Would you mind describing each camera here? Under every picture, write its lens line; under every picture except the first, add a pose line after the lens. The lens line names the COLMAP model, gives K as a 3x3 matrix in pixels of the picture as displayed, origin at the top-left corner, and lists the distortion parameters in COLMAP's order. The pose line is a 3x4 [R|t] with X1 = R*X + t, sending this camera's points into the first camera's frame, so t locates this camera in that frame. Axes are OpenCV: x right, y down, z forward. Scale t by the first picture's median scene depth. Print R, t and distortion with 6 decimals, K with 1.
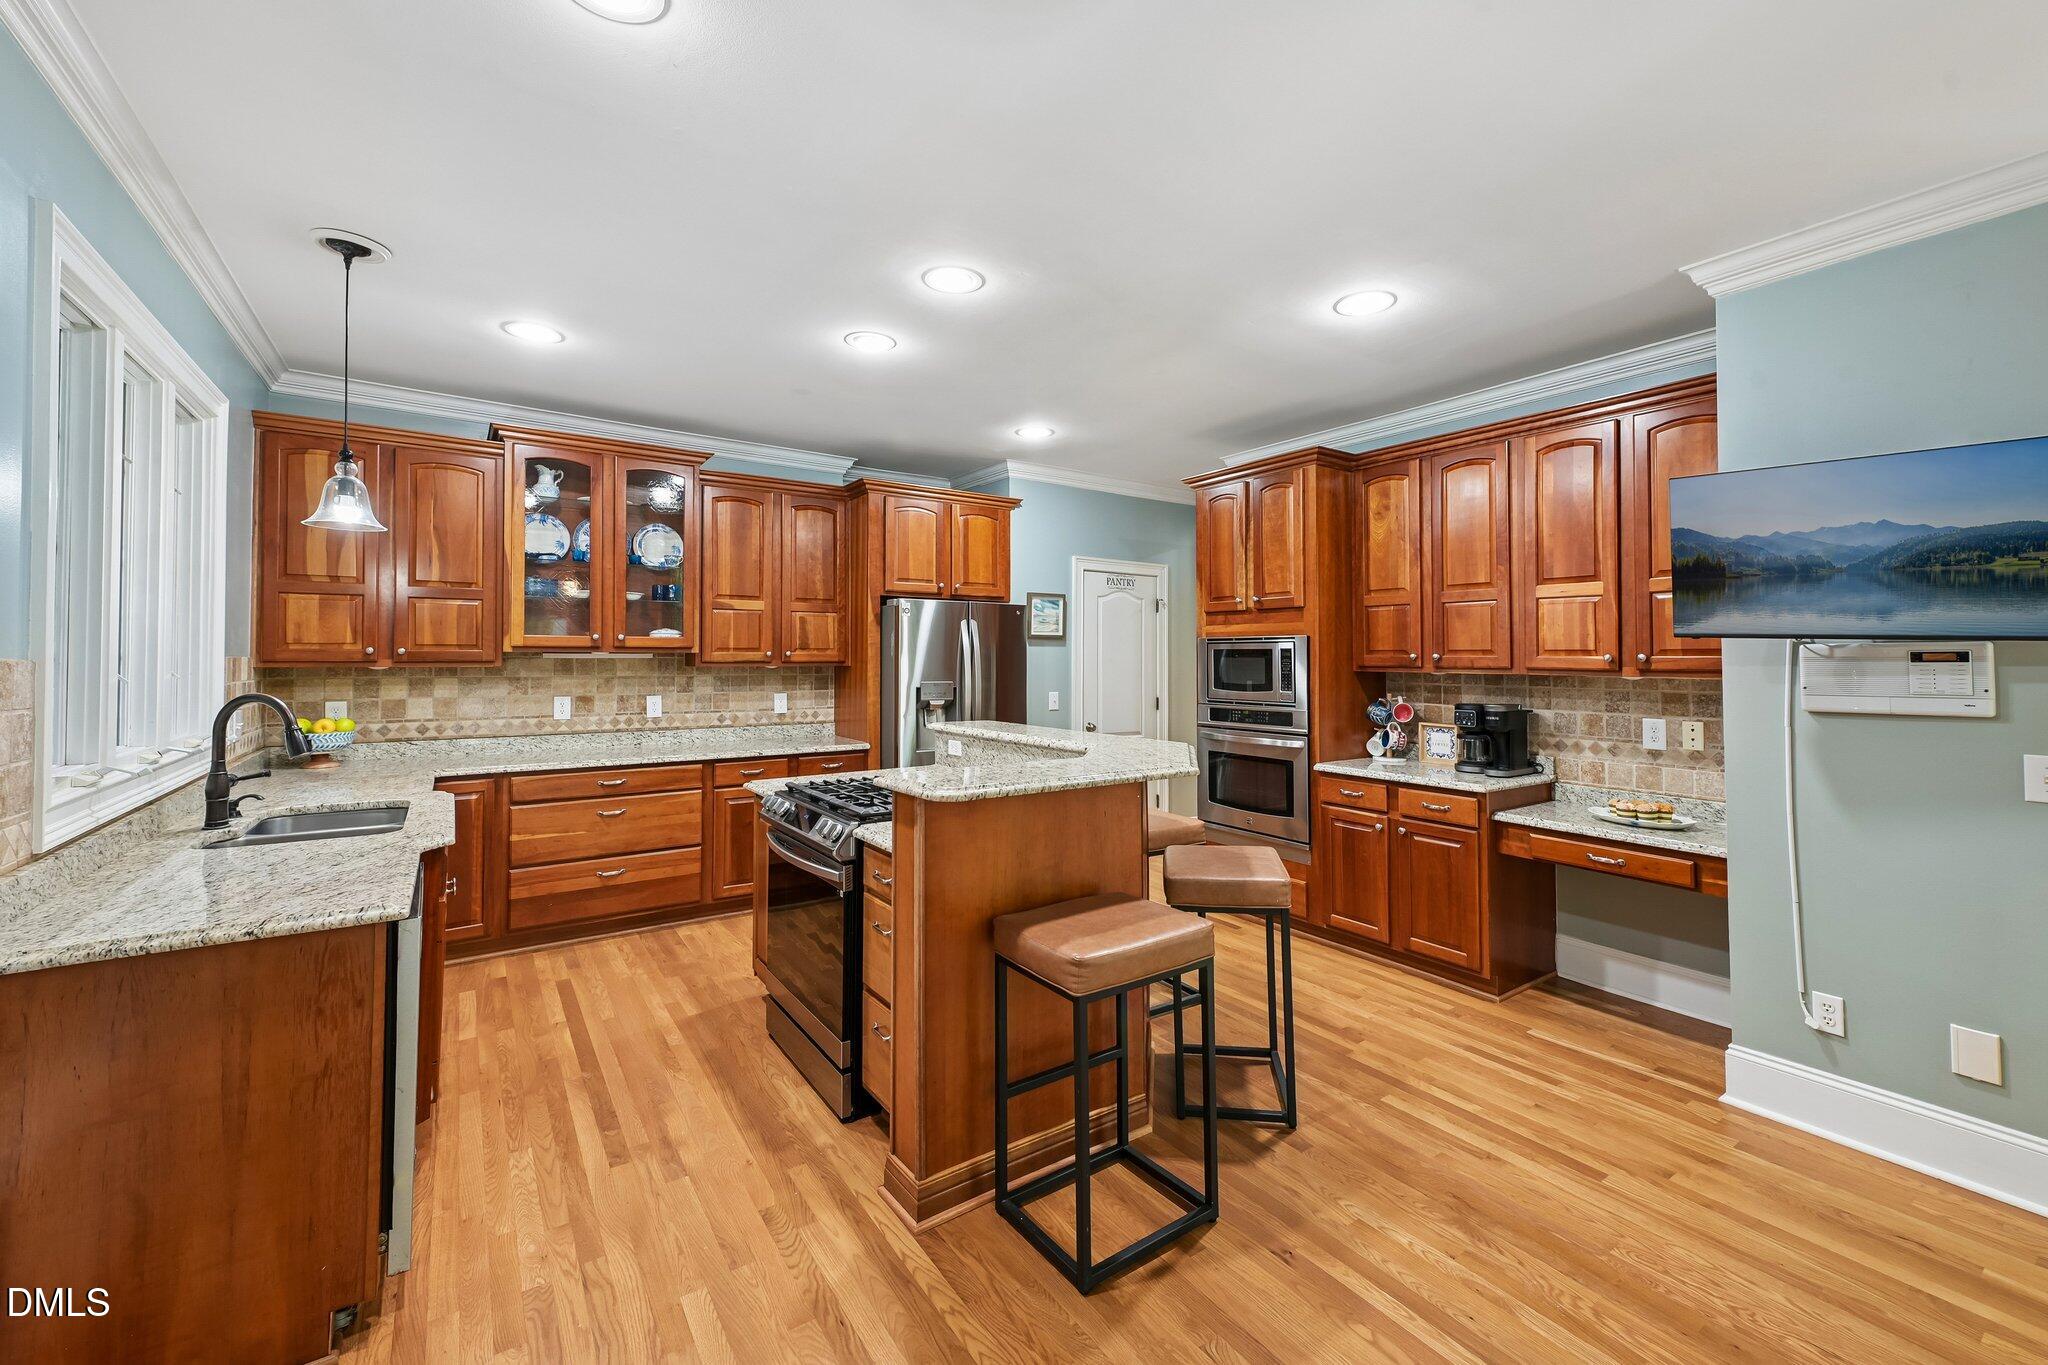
lens RADIAL K [[800.3, 0, 1029.0], [0, 800.3, 655.4], [0, 0, 1]] dist [0.002581, 0.000002]
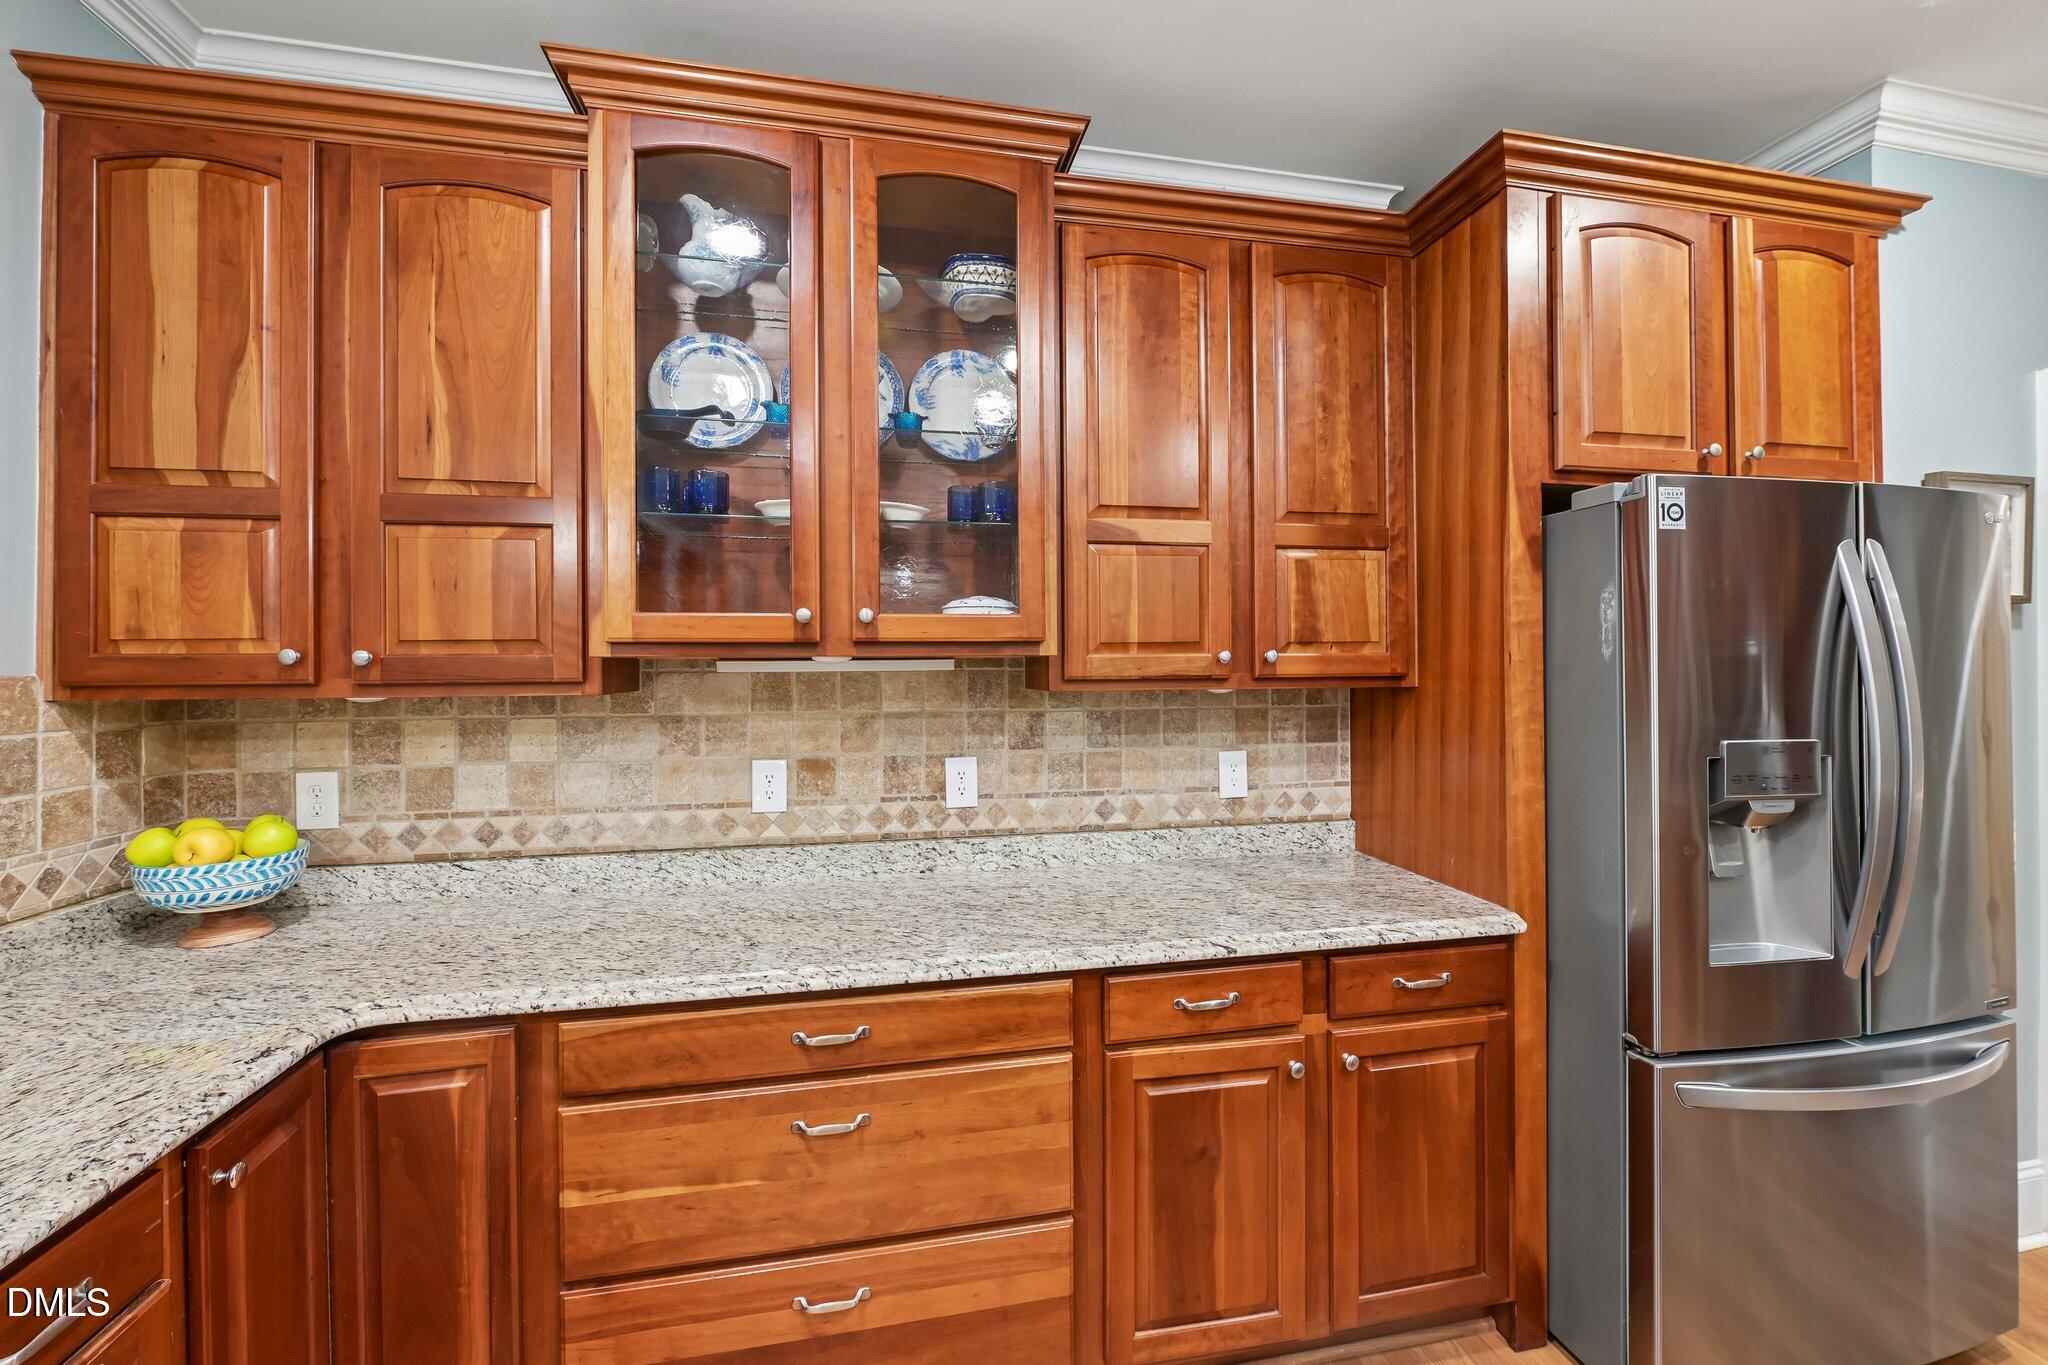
lens RADIAL K [[800.3, 0, 1029.0], [0, 800.3, 655.4], [0, 0, 1]] dist [0.002581, 0.000002]
pose [[0.918663, -0.014669, -0.394770, -0.331279], [0.009828, 0.999850, -0.014281, 0.002369], [0.394920, 0.009239, 0.918669, 0.777216]]
